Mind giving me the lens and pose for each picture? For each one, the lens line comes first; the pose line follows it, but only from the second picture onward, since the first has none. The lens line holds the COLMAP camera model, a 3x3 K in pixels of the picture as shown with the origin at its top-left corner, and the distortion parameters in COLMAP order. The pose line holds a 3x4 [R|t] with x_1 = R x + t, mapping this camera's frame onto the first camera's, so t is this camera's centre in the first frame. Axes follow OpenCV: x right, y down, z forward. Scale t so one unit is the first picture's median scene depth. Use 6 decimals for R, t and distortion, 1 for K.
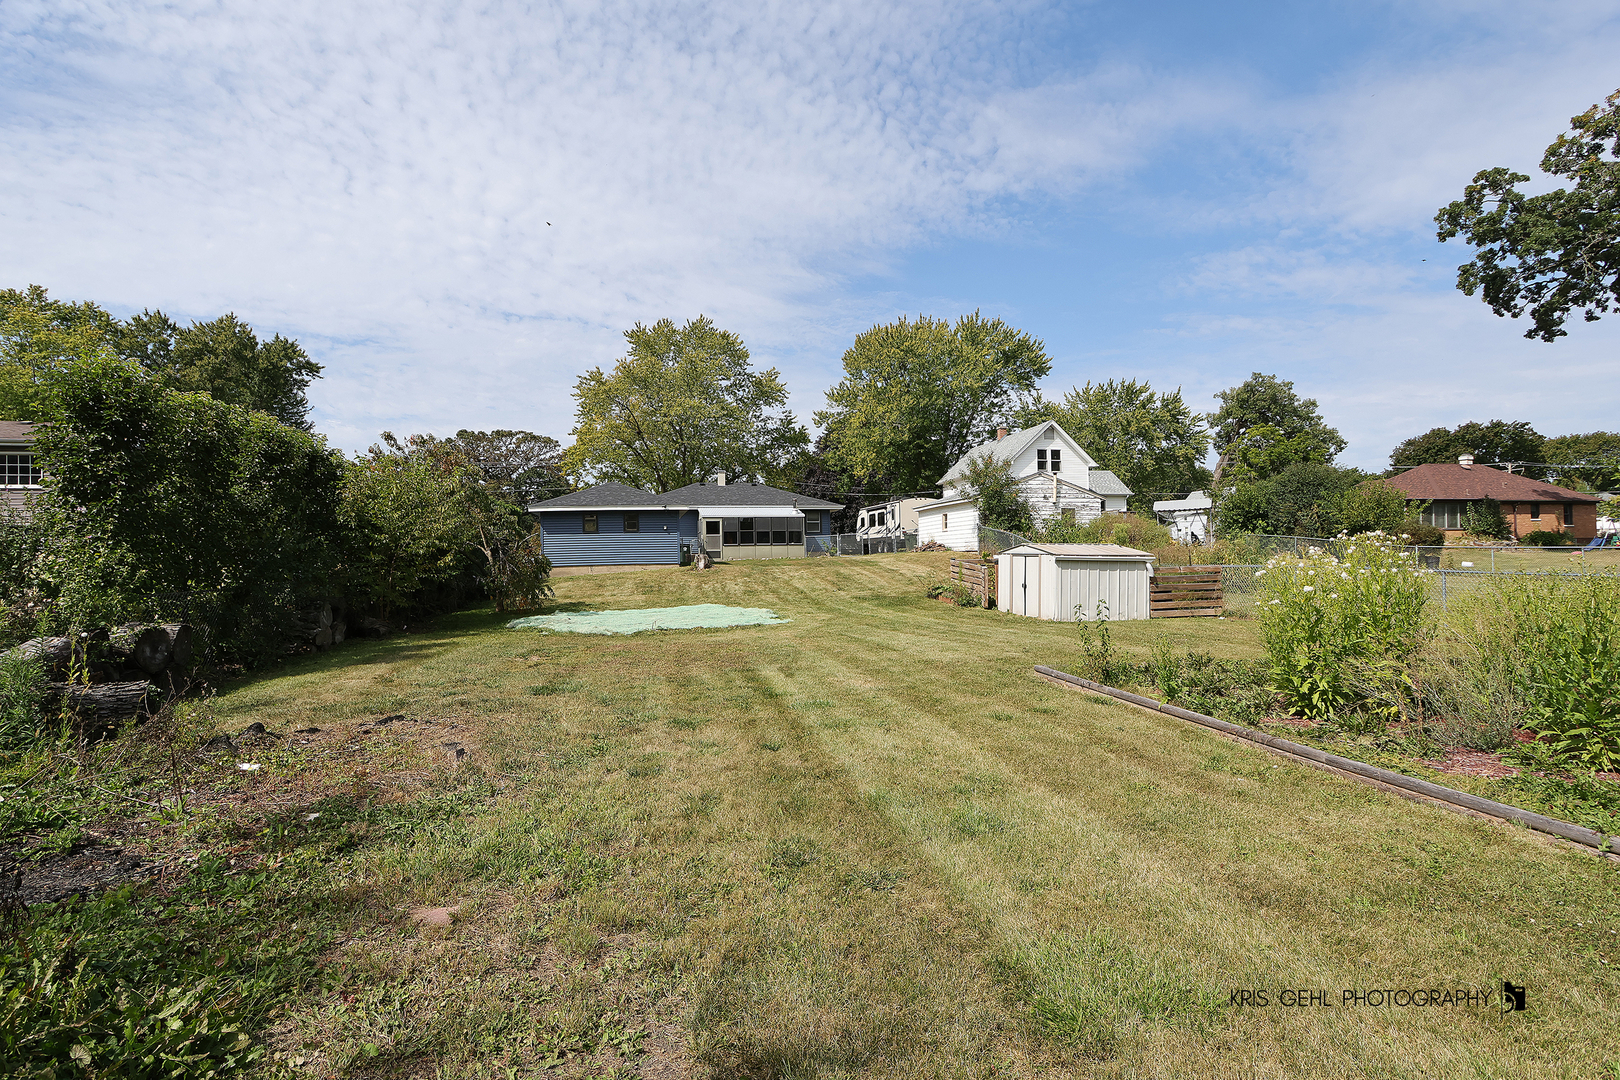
lens RADIAL K [[755.3, 0, 789.0], [0, 755.3, 529.1], [0, 0, 1]] dist [-0.015709, 0.000617]
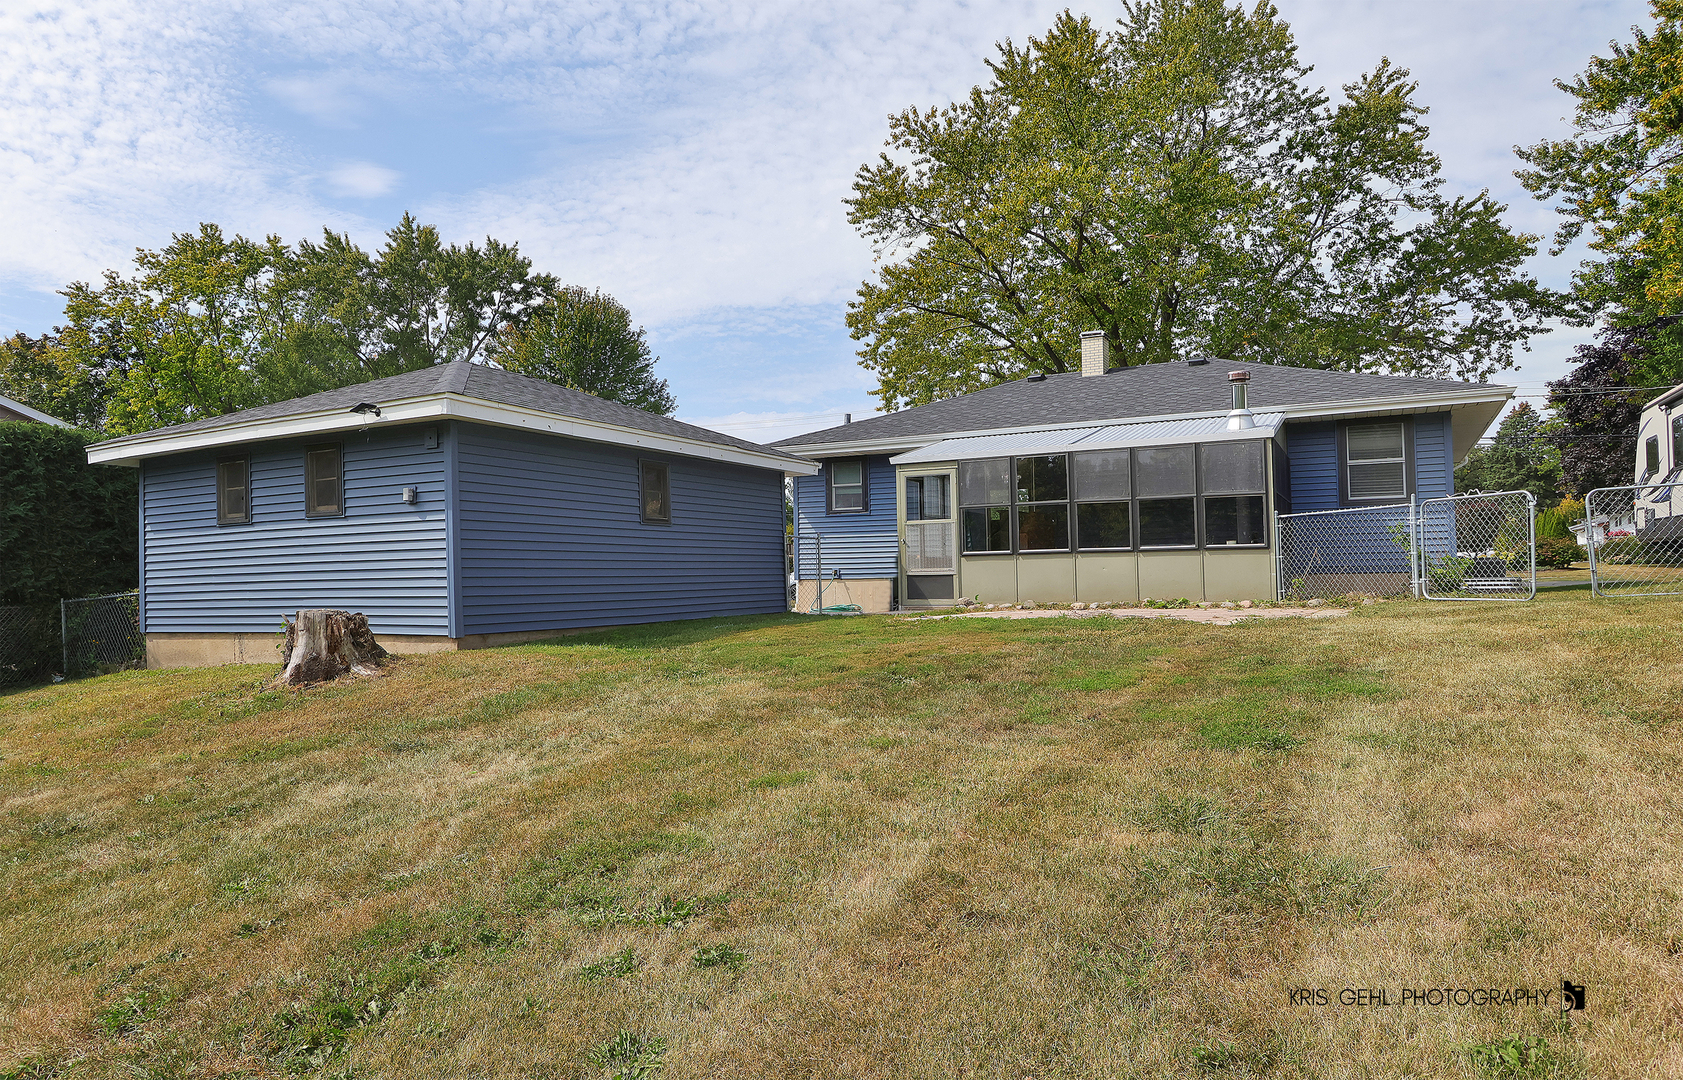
lens RADIAL K [[958.7, 0, 841.5], [0, 958.7, 540.0], [0, 0, 1]] dist [-0.004129, 0.000112]
pose [[0.743764, -0.017785, -0.668205, 0.029968], [0.028267, 0.999589, 0.004858, 0.002836], [0.667844, -0.022501, 0.743961, 0.158970]]
